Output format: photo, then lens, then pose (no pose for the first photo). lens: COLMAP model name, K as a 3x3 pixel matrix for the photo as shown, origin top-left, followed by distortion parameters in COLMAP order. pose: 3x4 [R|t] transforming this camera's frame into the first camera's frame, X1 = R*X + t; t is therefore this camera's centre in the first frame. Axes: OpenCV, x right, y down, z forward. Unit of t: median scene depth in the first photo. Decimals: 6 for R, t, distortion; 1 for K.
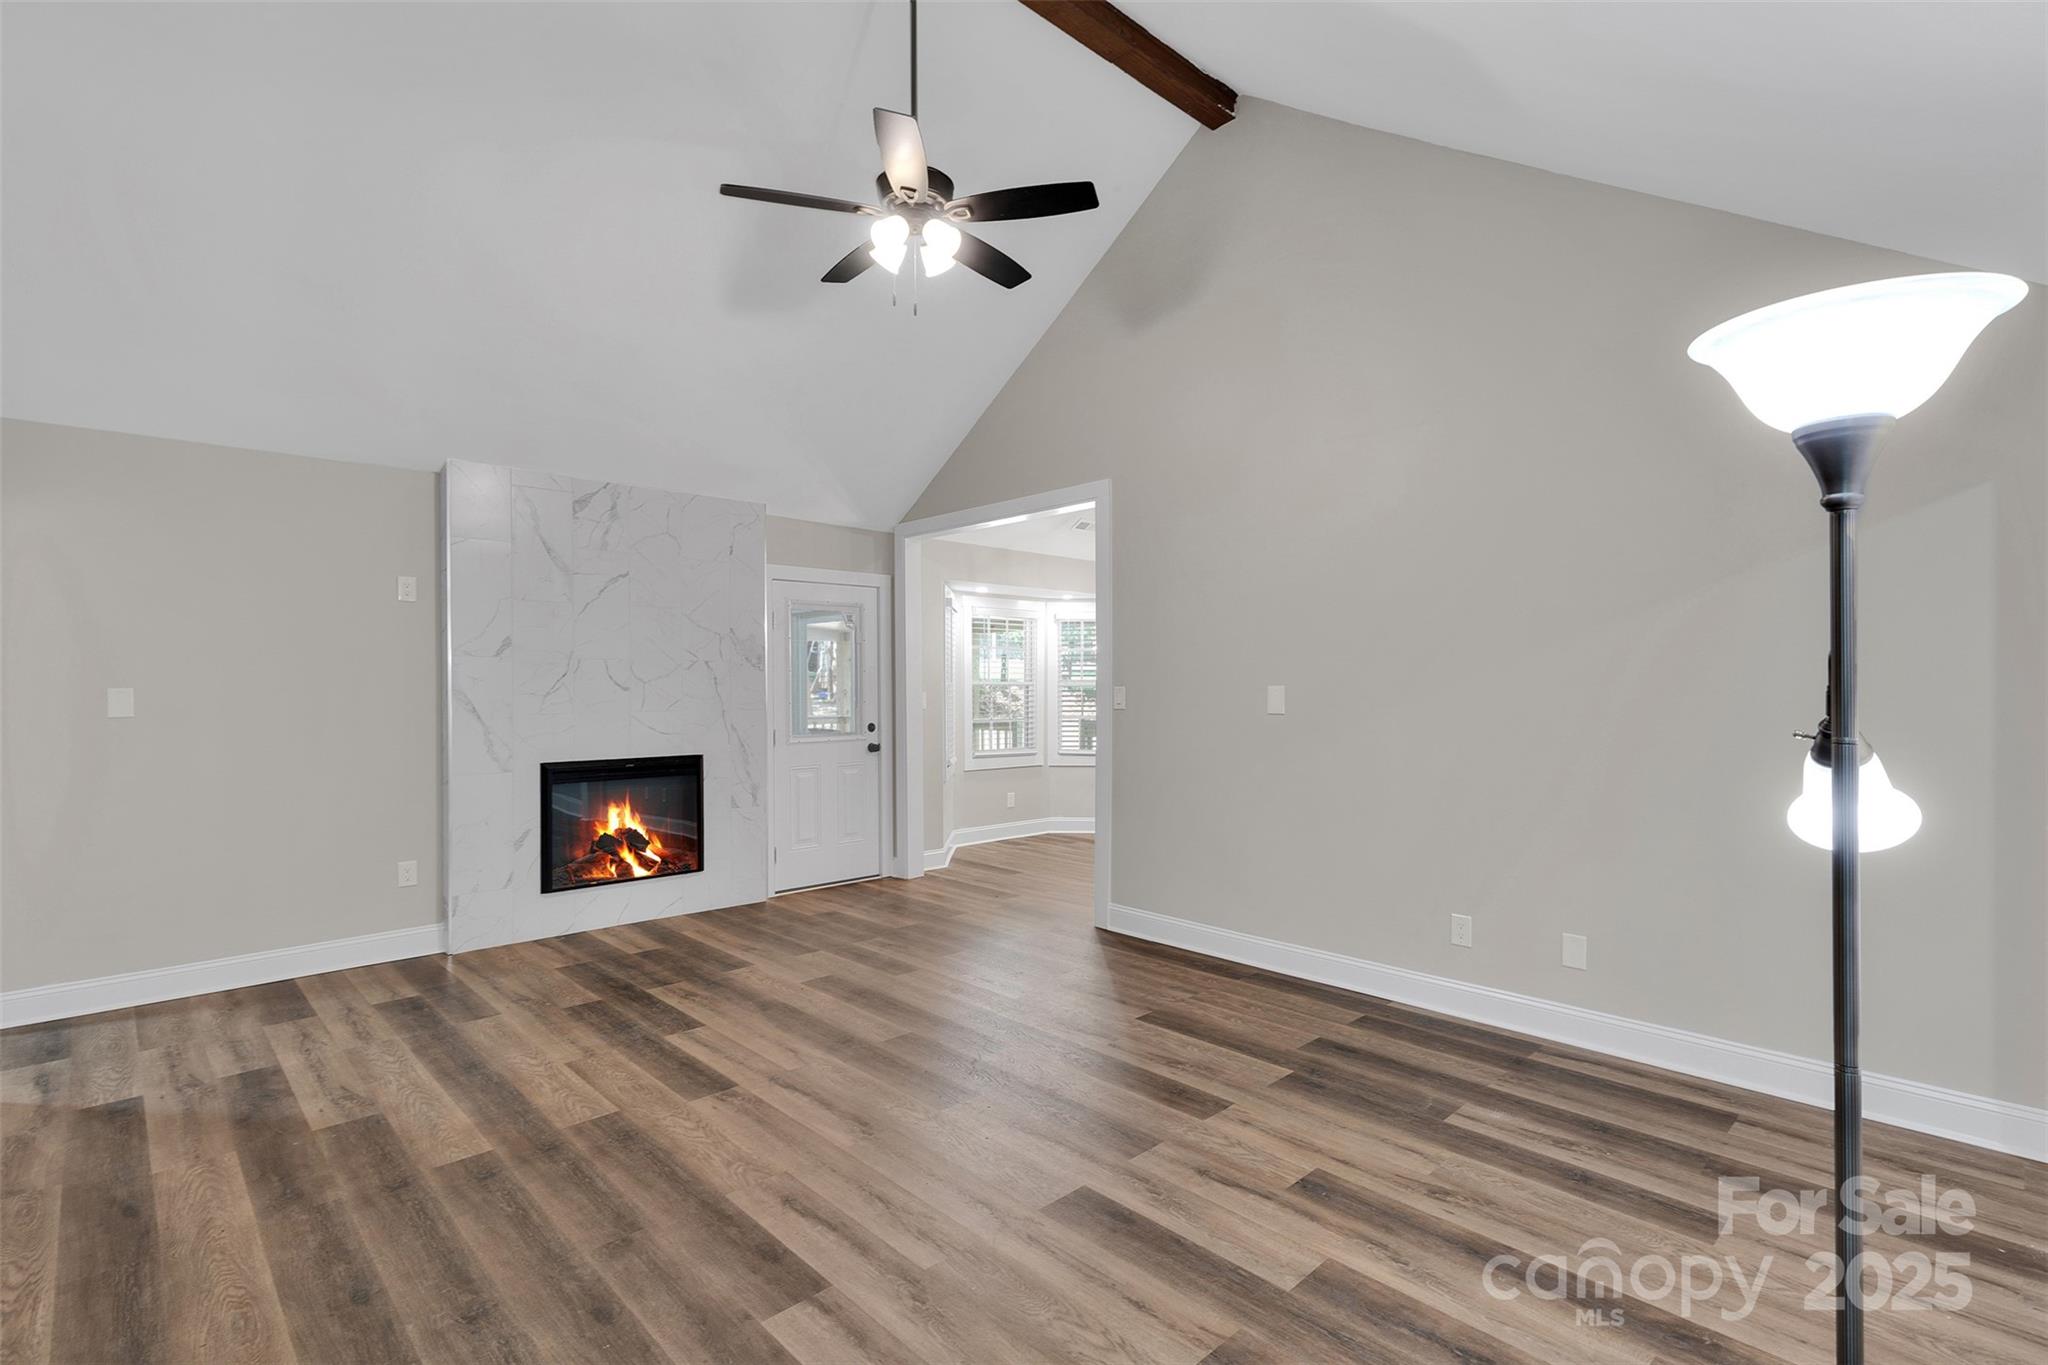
lens RADIAL K [[953.7, 0, 1024.0], [0, 953.7, 682.5], [0, 0, 1]] dist [0.004425, -0.000659]
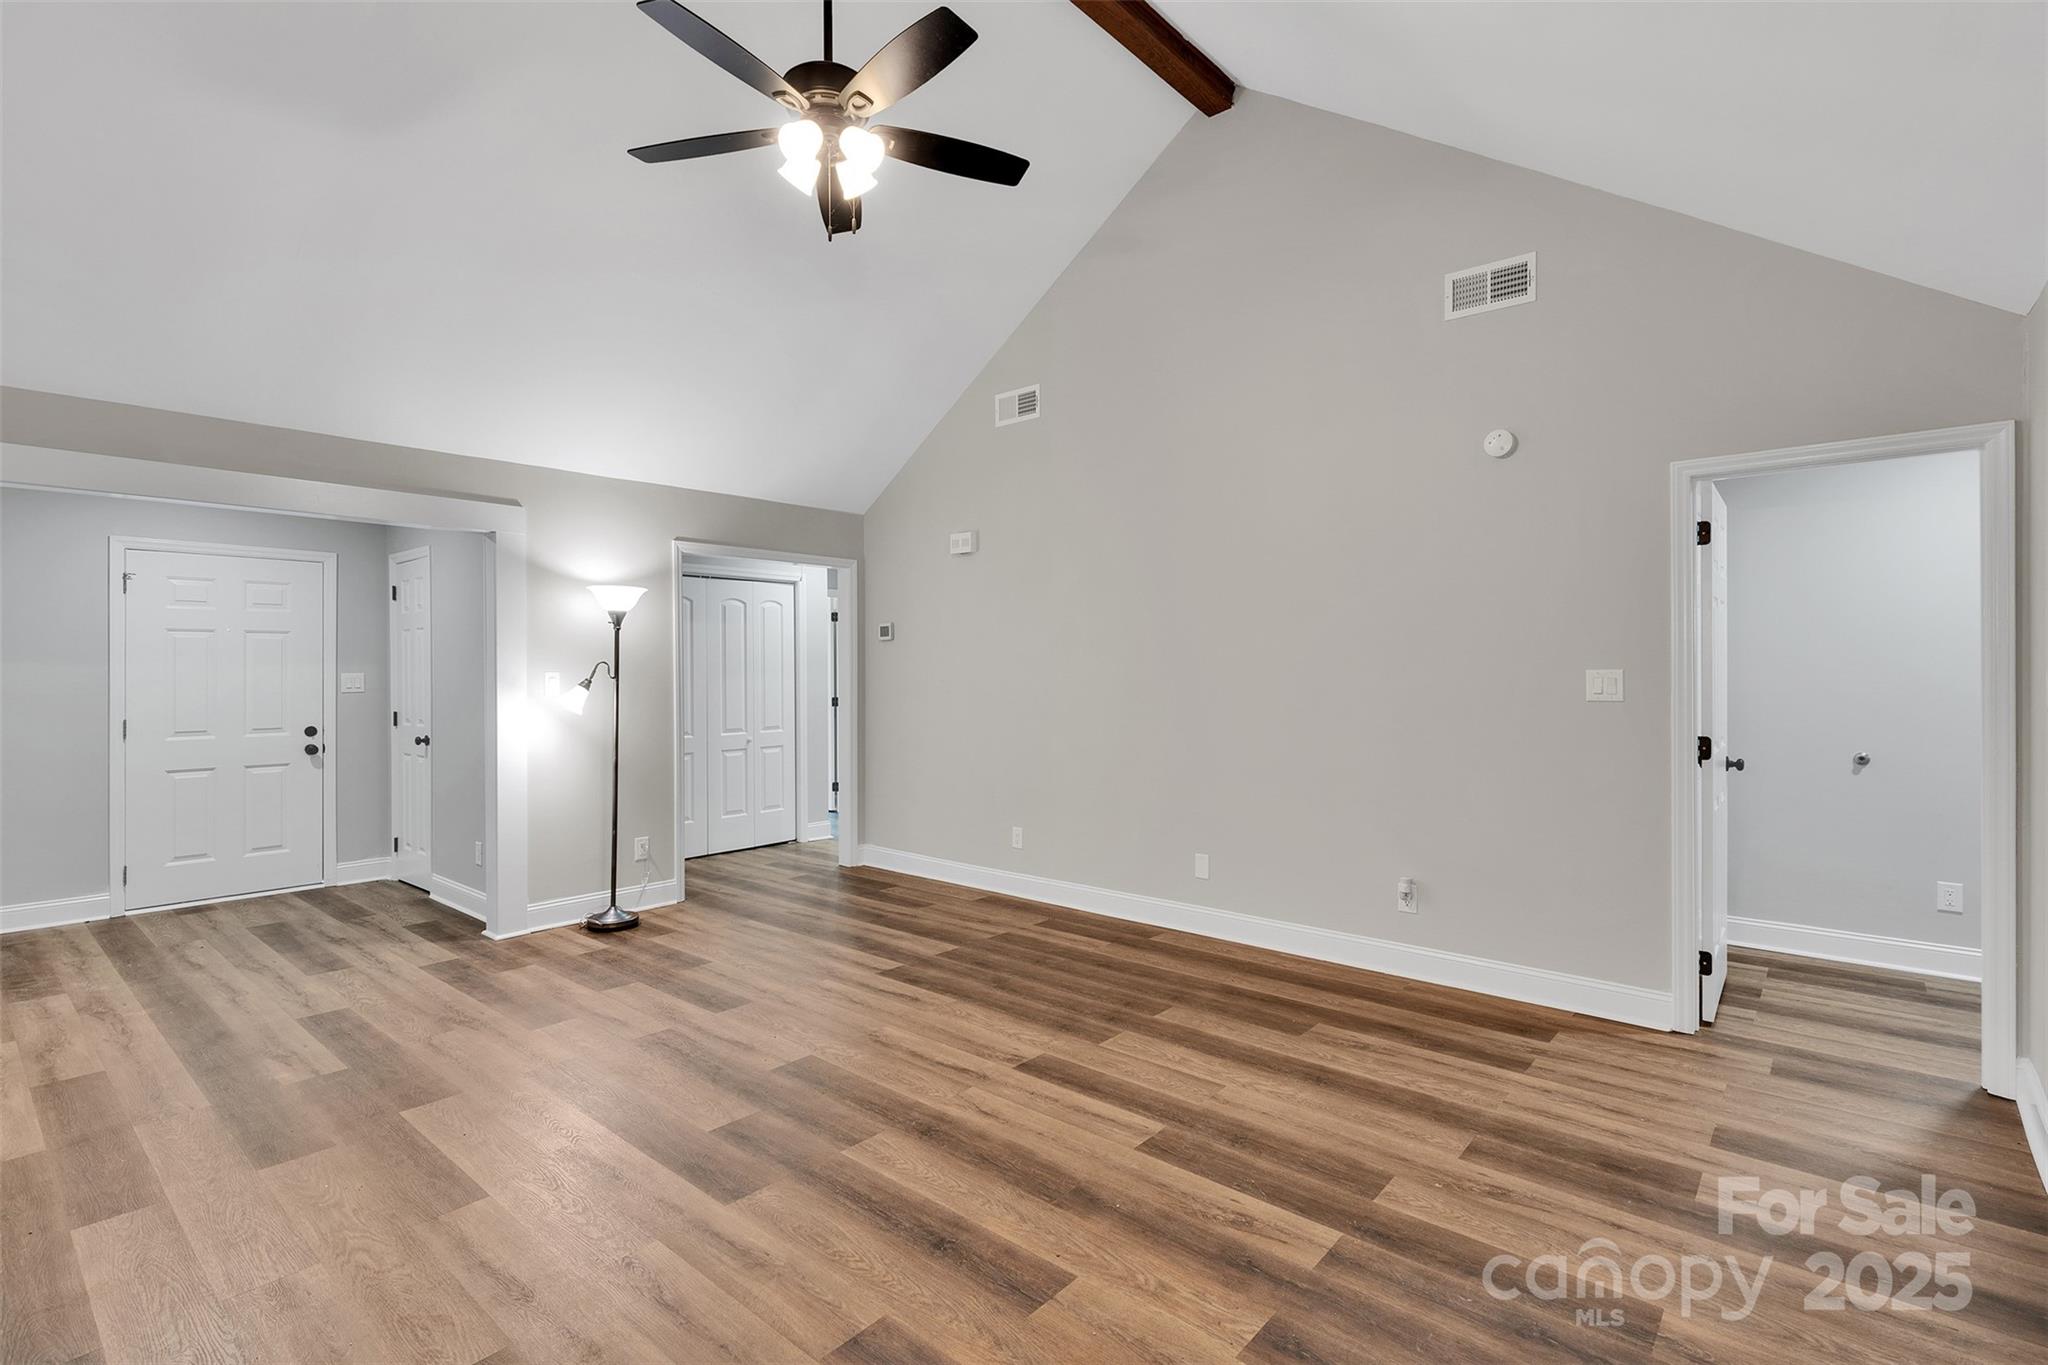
lens RADIAL K [[952.6, 0, 1030.9], [0, 952.6, 671.5], [0, 0, 1]] dist [0.002055, 0.000092]
pose [[-0.995292, 0.003695, -0.096855, -0.230065], [0.003607, 0.999993, 0.001084, 0.002102], [0.096859, 0.000729, -0.995298, 2.072168]]
